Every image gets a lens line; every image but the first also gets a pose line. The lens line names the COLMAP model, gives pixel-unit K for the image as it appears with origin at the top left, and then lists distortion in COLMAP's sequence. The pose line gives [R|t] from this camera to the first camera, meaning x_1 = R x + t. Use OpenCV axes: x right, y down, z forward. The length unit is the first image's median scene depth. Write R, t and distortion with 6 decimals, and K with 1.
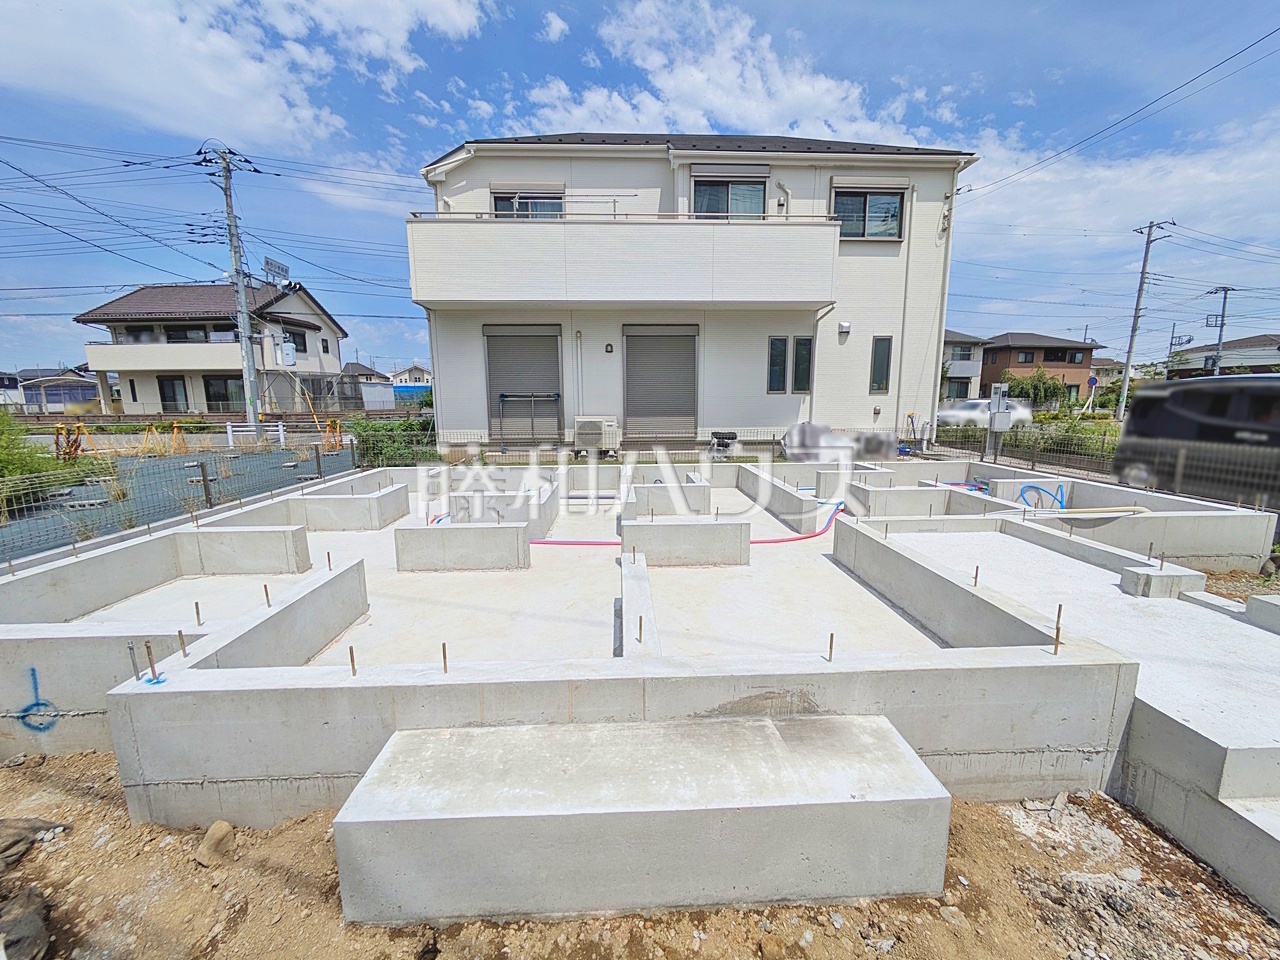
lens RADIAL K [[509.7, 0, 643.5], [0, 509.7, 477.6], [0, 0, 1]] dist [-0.001220, -0.000103]
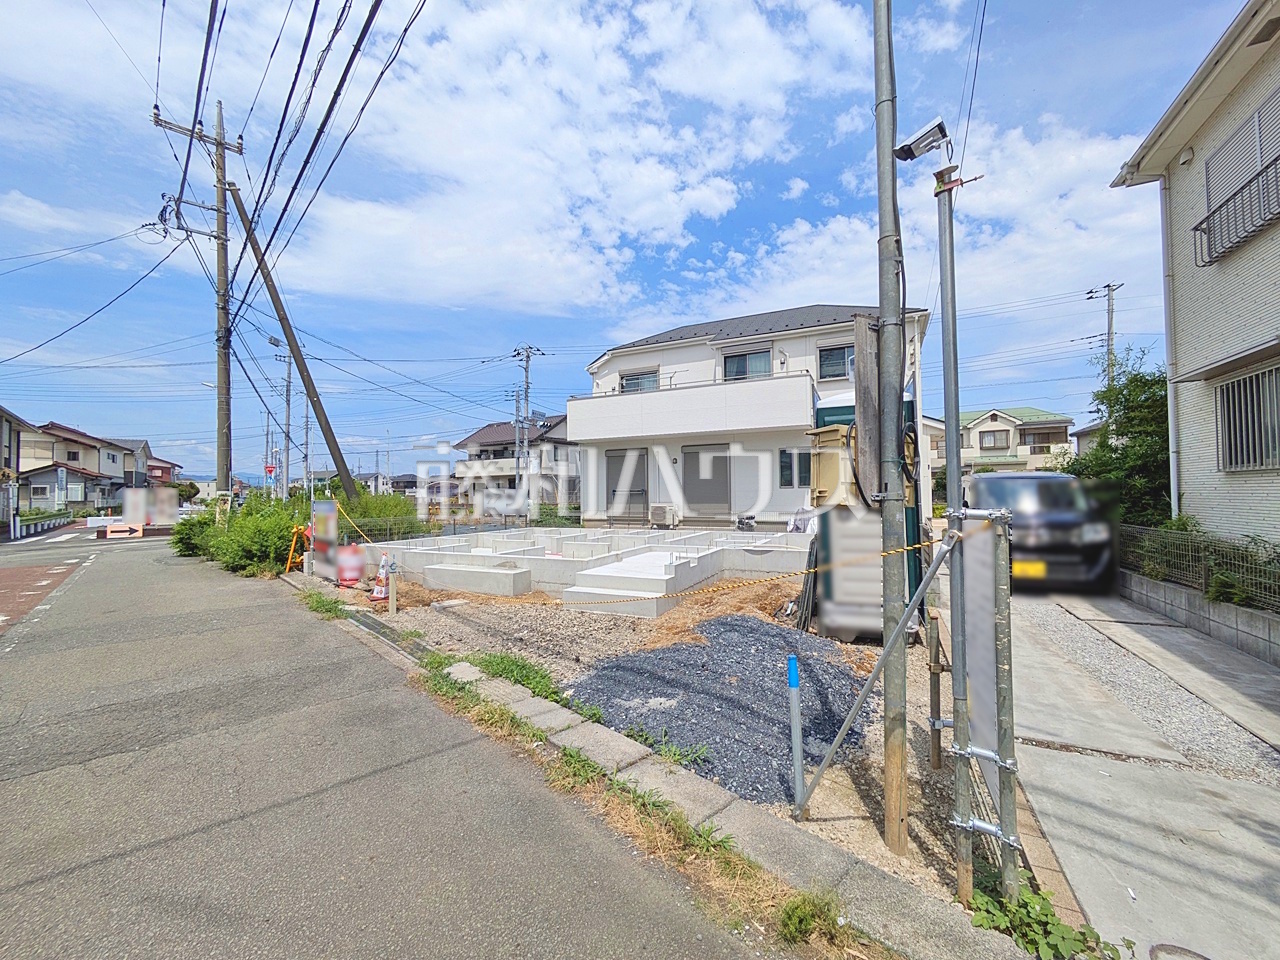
lens RADIAL K [[504.4, 0, 649.9], [0, 504.4, 455.4], [0, 0, 1]] dist [0.001192, -0.000269]
pose [[0.890516, -0.040516, -0.453144, 0.548581], [-0.061702, 0.976068, -0.208526, 0.055954], [0.450748, 0.213656, 0.866705, -0.369325]]
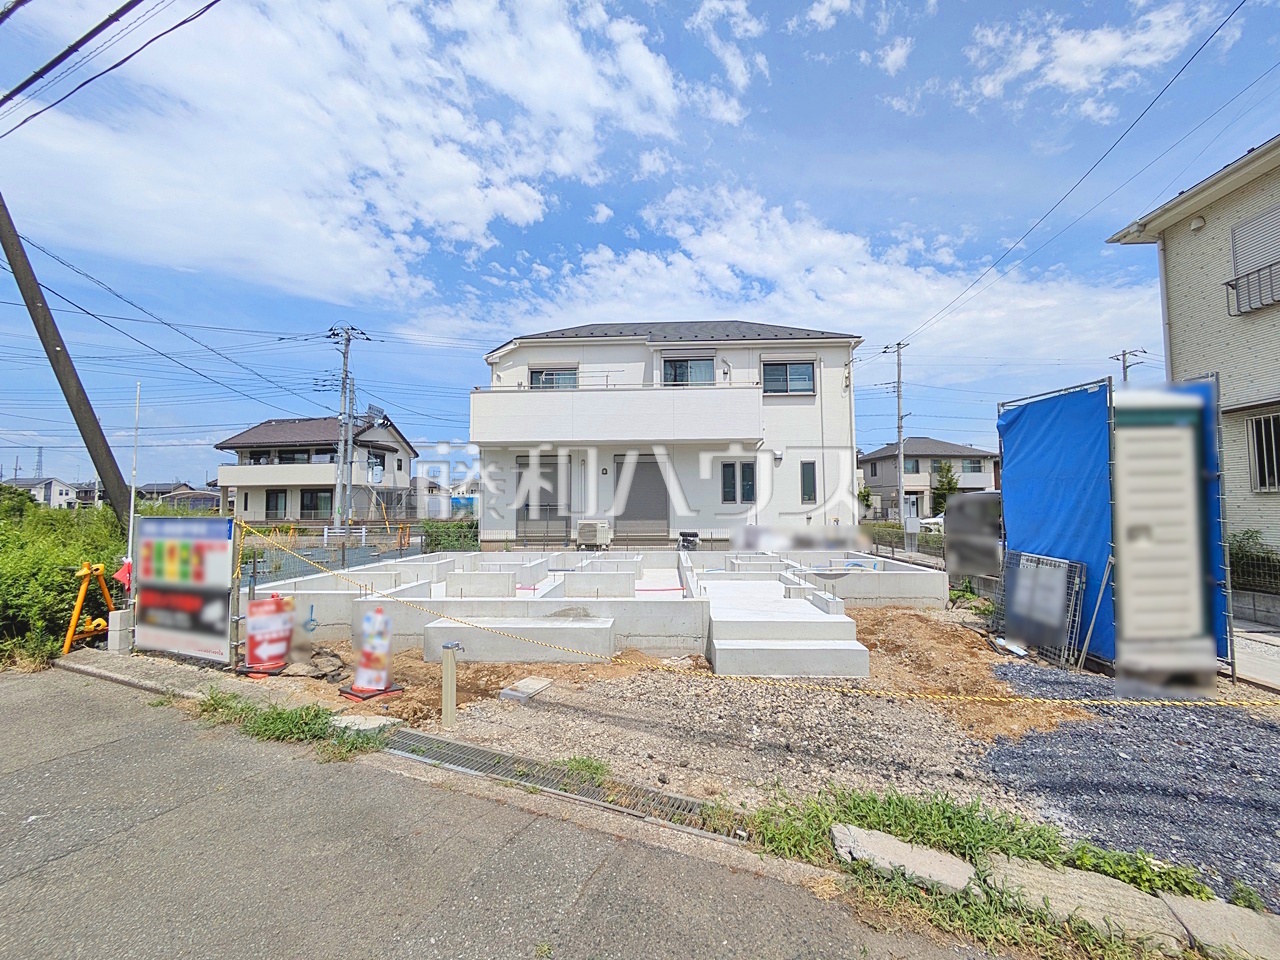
lens RADIAL K [[507.0, 0, 645.2], [0, 507.0, 480.3], [0, 0, 1]] dist [0.001040, -0.000167]
pose [[0.996351, -0.005122, -0.085199, 0.155817], [-0.012735, 0.978104, -0.207727, 0.053932], [0.084398, 0.208054, 0.974469, -0.322578]]
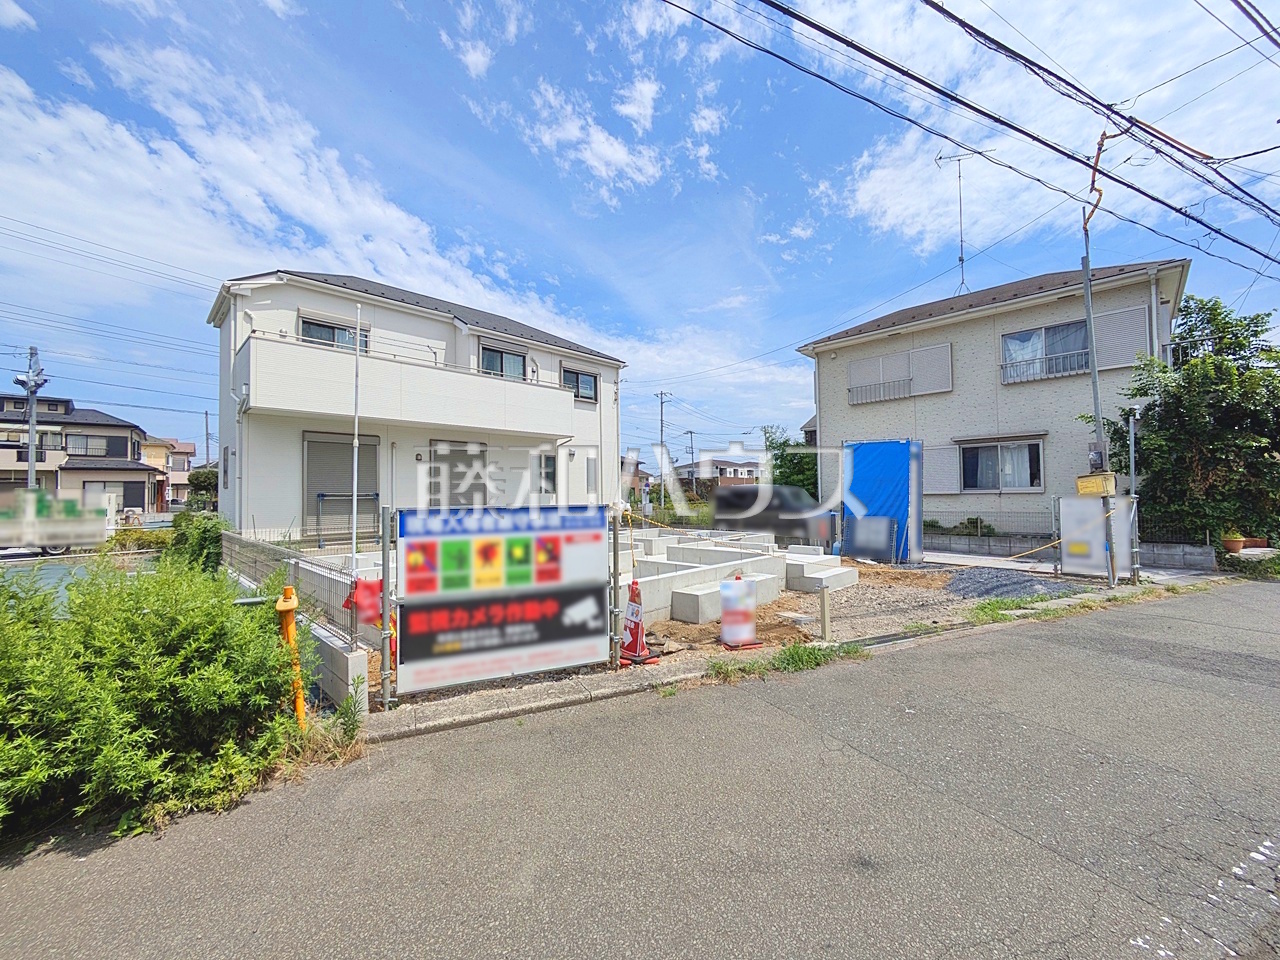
lens RADIAL K [[506.9, 0, 644.7], [0, 506.9, 500.7], [0, 0, 1]] dist [-0.002050, 0.000381]
pose [[0.725515, -0.011379, 0.688112, -0.510218], [0.114956, 0.987819, -0.104870, 0.042849], [-0.678537, 0.155188, 0.717986, -0.243987]]
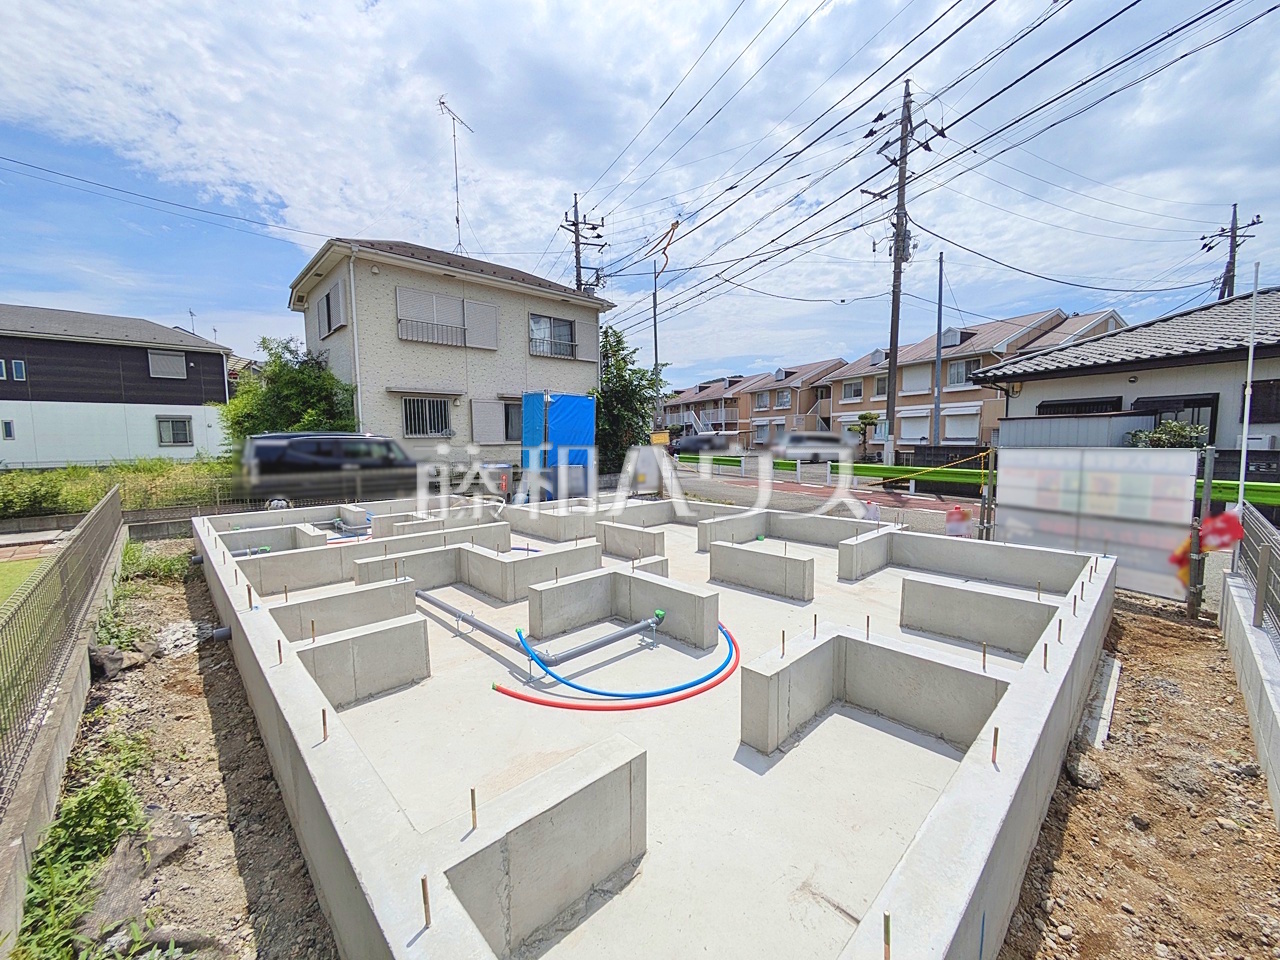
lens RADIAL K [[507.0, 0, 645.2], [0, 507.0, 480.3], [0, 0, 1]] dist [0.001040, -0.000167]
pose [[-0.663038, -0.047949, 0.747049, -0.395922], [0.128860, 0.975739, 0.176996, -0.112379], [-0.737412, 0.213620, -0.640774, 0.718027]]
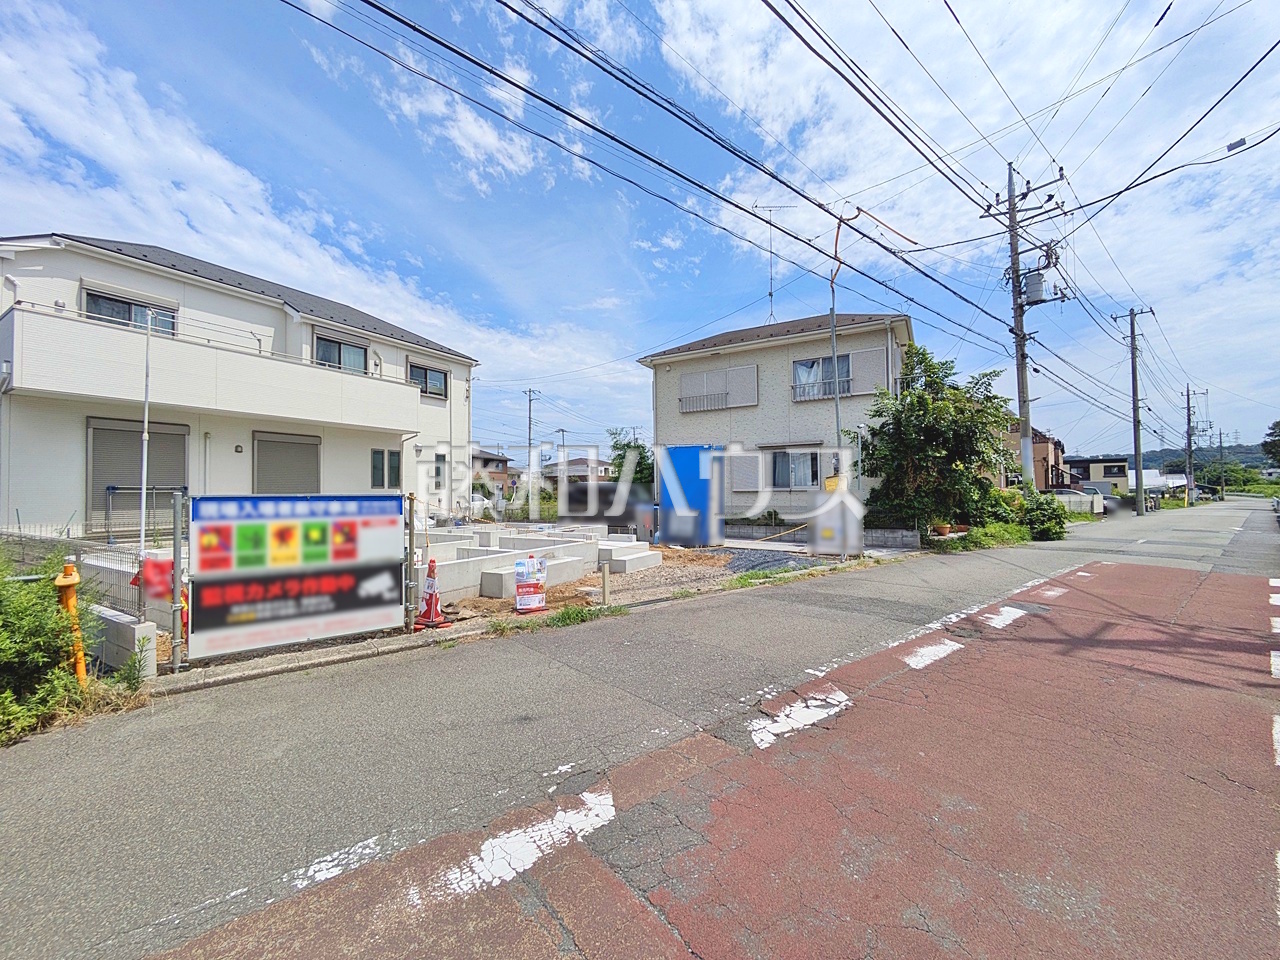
lens RADIAL K [[506.9, 0, 644.7], [0, 506.9, 500.7], [0, 0, 1]] dist [-0.002050, 0.000381]
pose [[0.538239, -0.012650, 0.842698, -0.532353], [0.134111, 0.988432, -0.070820, 0.069355], [-0.832054, 0.151133, 0.533709, -0.370877]]
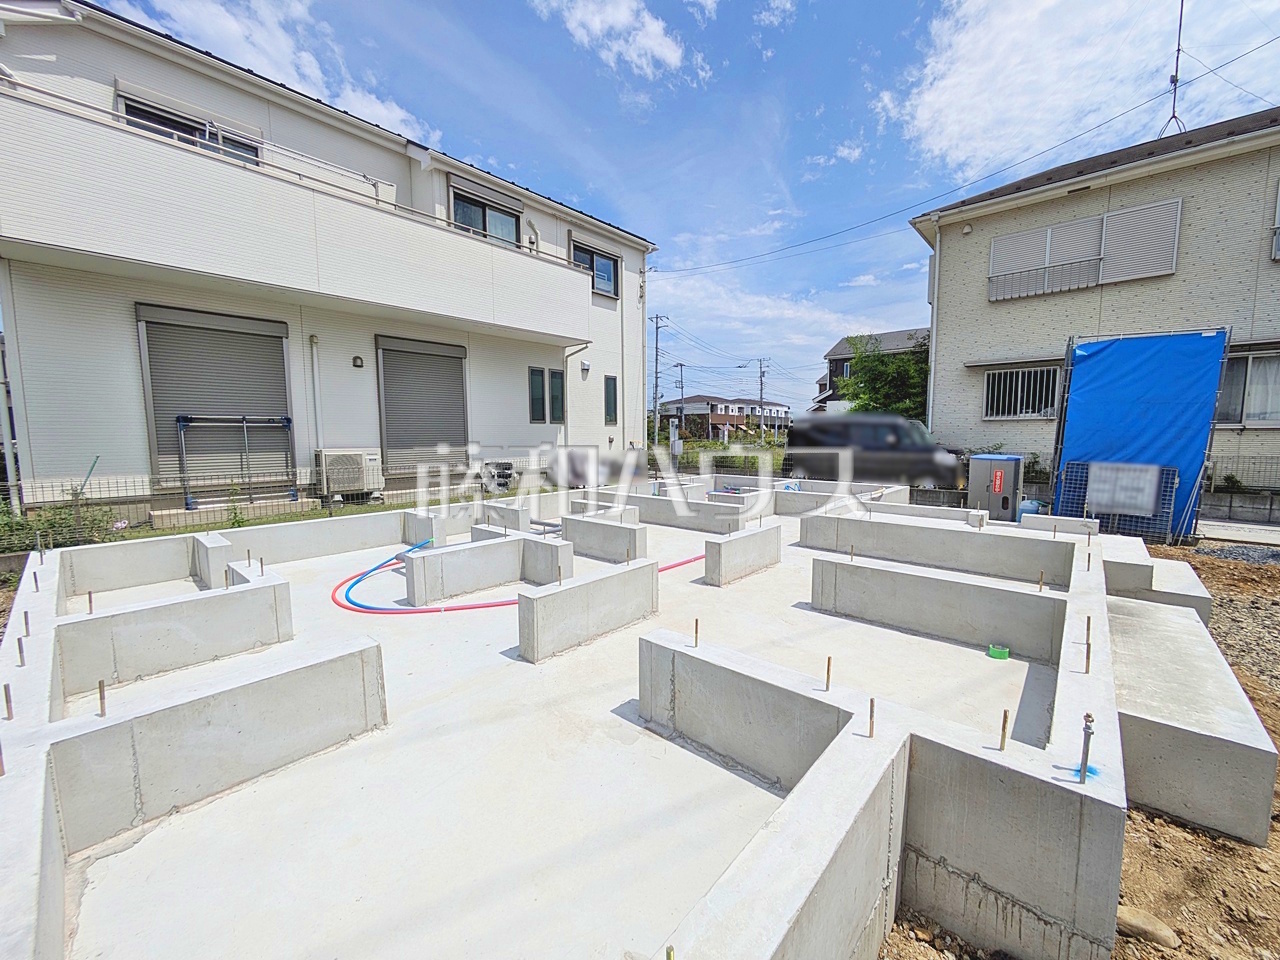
lens RADIAL K [[507.0, 0, 645.2], [0, 507.0, 480.3], [0, 0, 1]] dist [0.001040, -0.000167]
pose [[0.692220, -0.063283, 0.718906, -0.322875], [0.110080, 0.993750, -0.018517, -0.010011], [-0.713241, 0.091955, 0.694860, 0.156699]]
